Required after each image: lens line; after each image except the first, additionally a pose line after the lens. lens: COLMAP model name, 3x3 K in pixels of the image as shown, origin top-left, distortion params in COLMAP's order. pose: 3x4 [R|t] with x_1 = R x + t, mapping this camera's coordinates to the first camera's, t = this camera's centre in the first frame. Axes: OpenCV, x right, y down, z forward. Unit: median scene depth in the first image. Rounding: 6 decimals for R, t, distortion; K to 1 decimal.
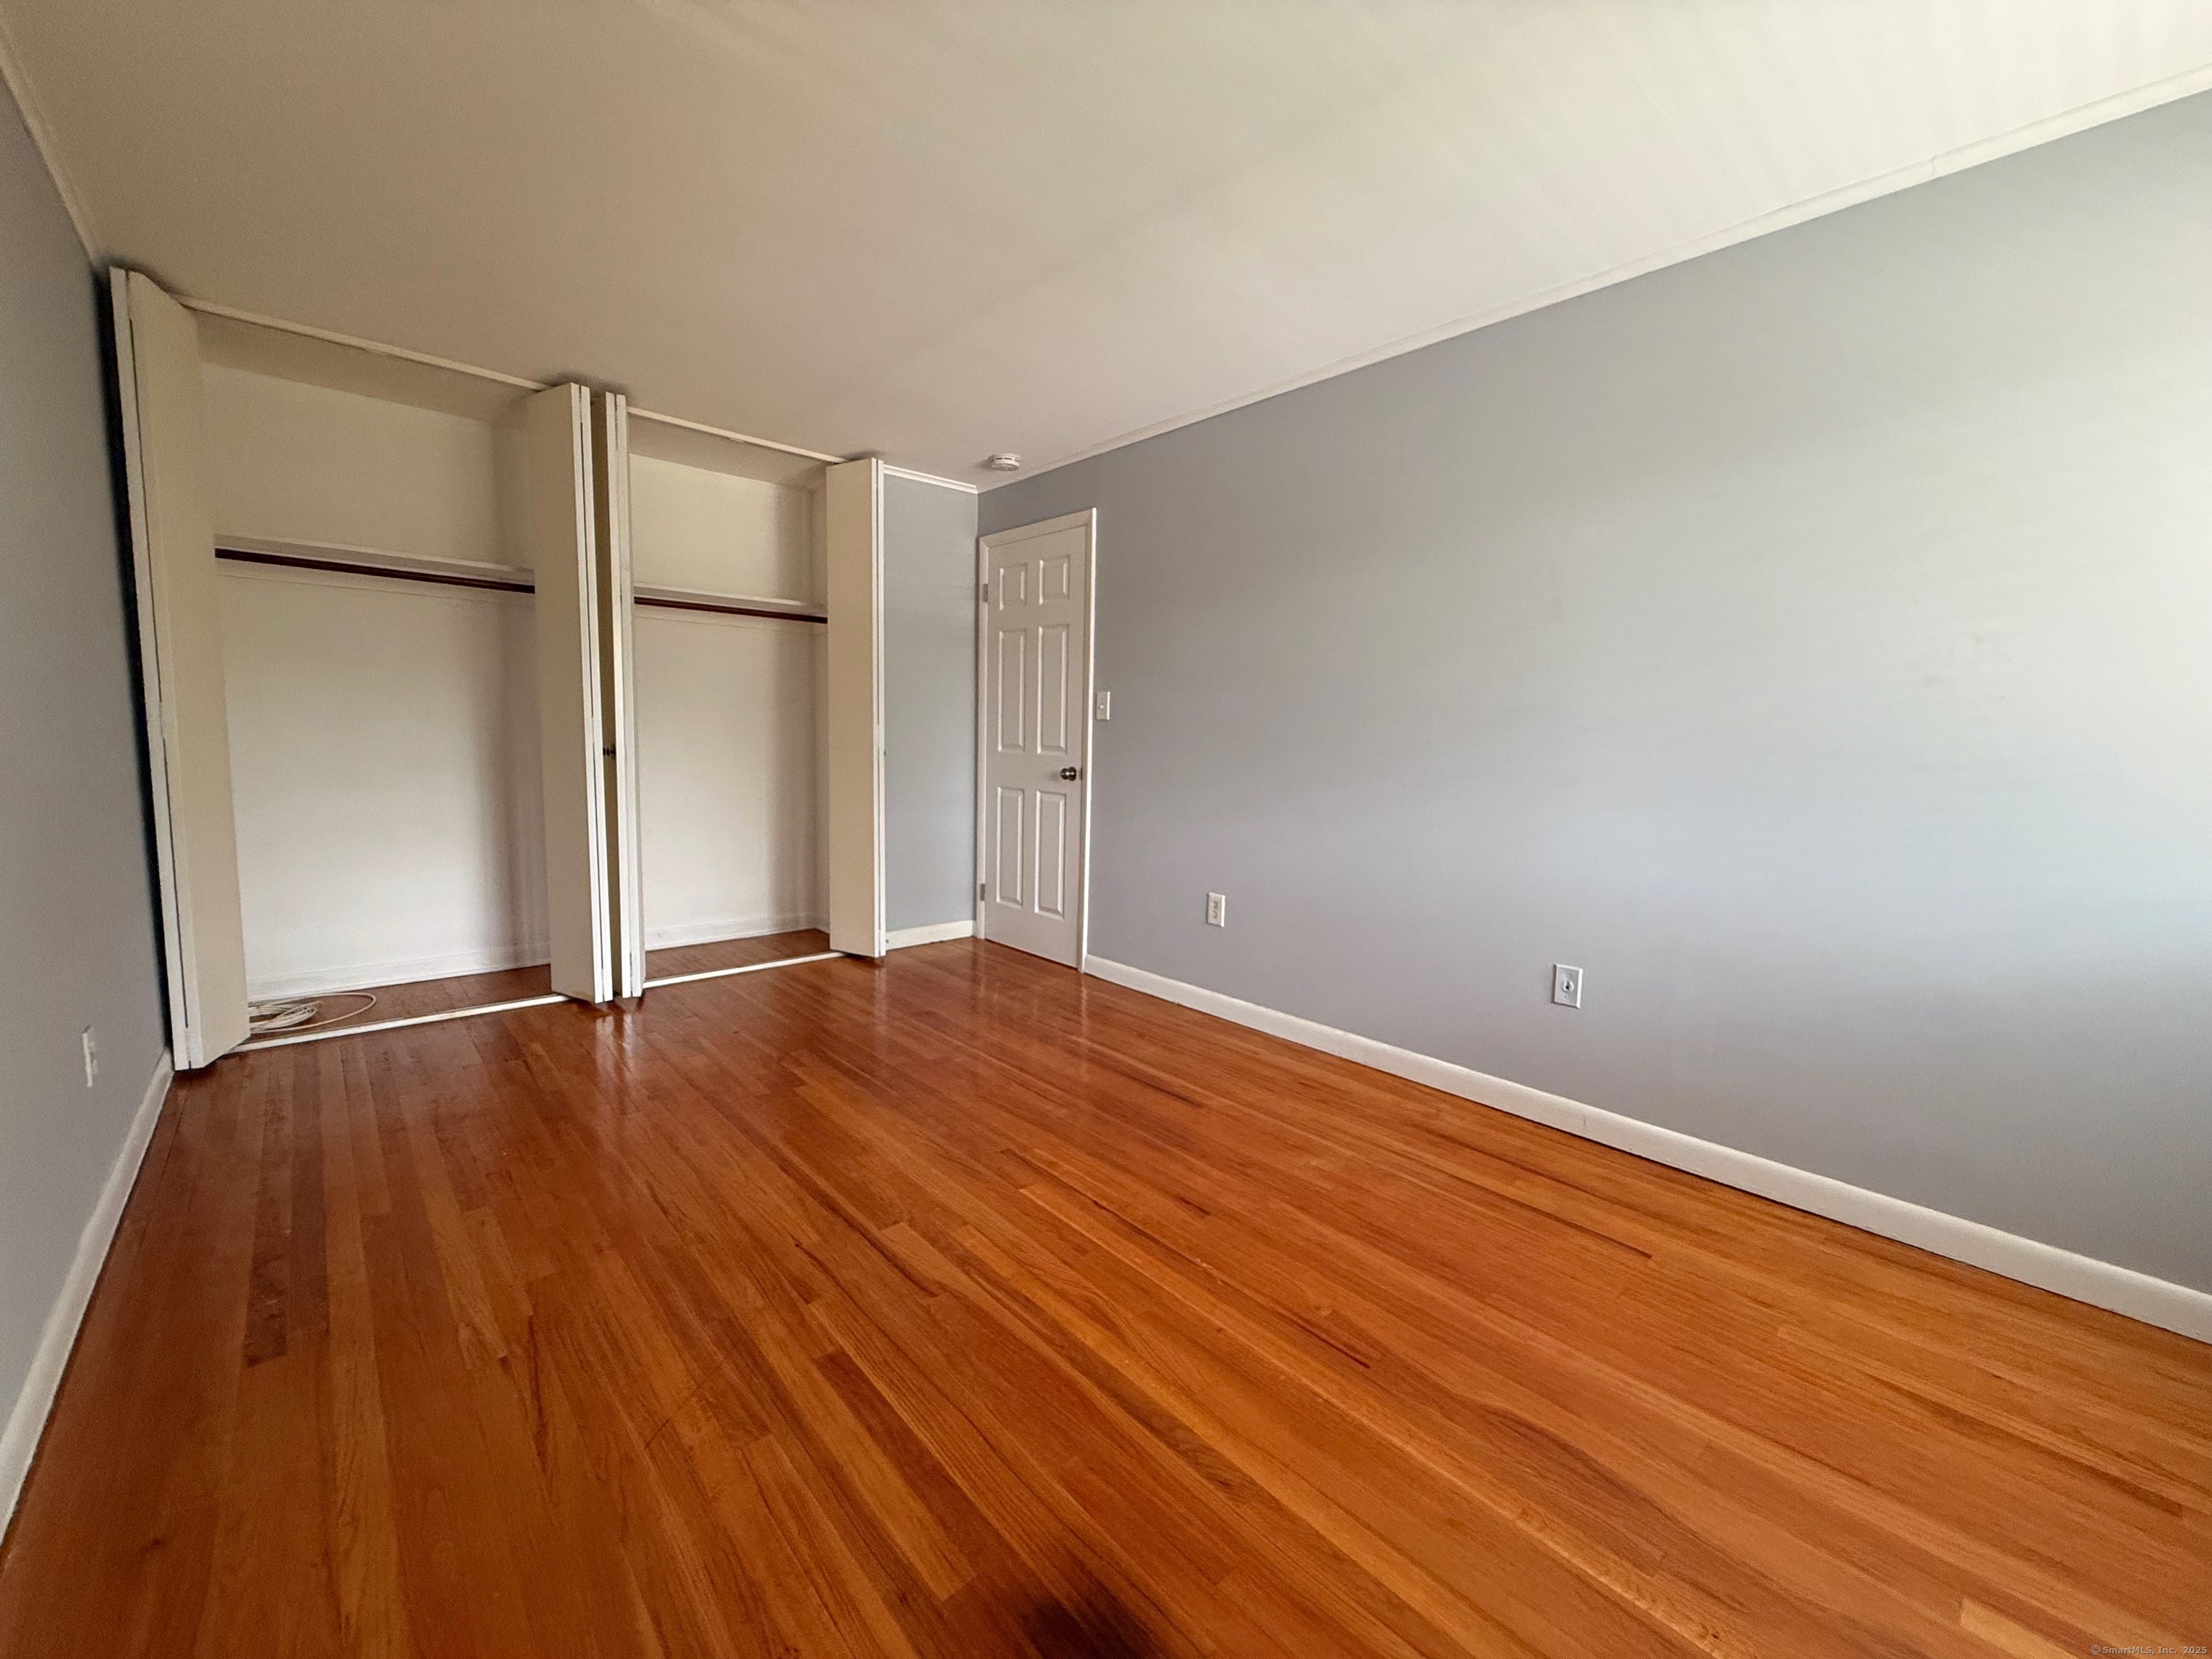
lens RADIAL K [[878.4, 0, 1100.4], [0, 878.4, 831.4], [0, 0, 1]] dist [-0.000304, 0.000237]
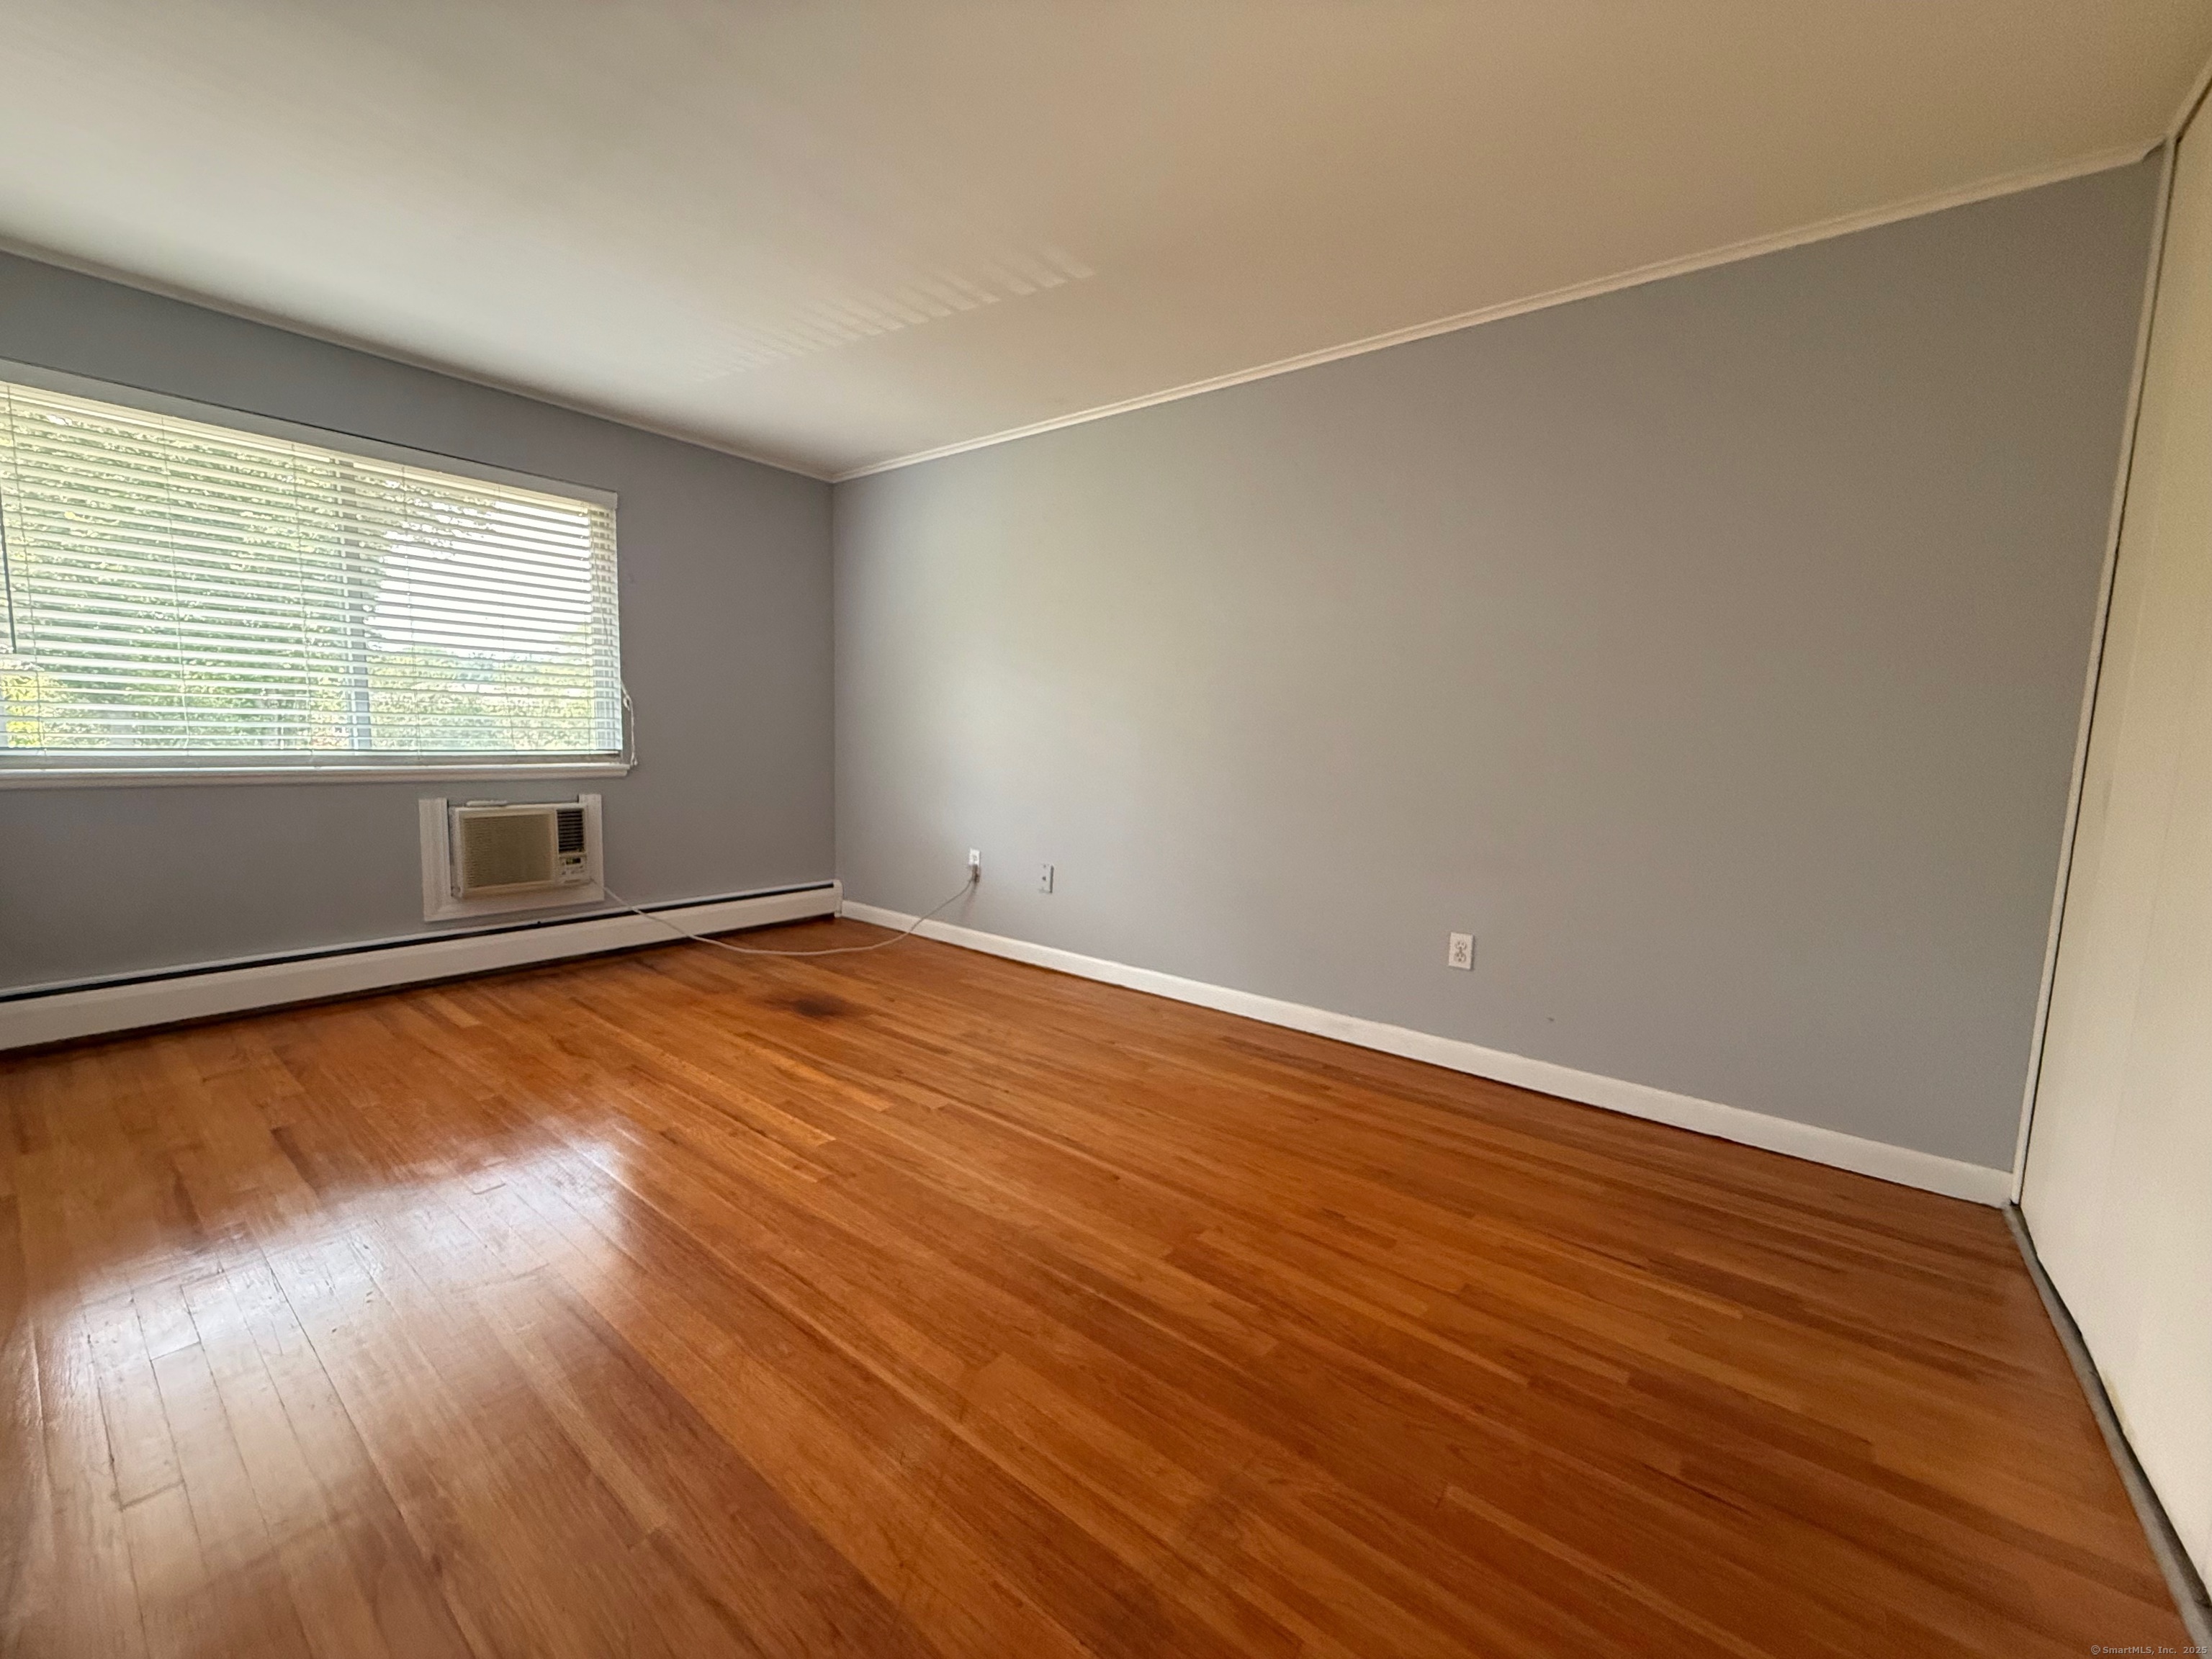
lens RADIAL K [[878.4, 0, 1100.4], [0, 878.4, 831.4], [0, 0, 1]] dist [-0.000304, 0.000237]
pose [[-0.984139, -0.033534, -0.174200, -0.227771], [-0.071264, 0.973986, 0.215109, -0.223581], [0.162455, 0.224112, -0.960928, 2.171139]]
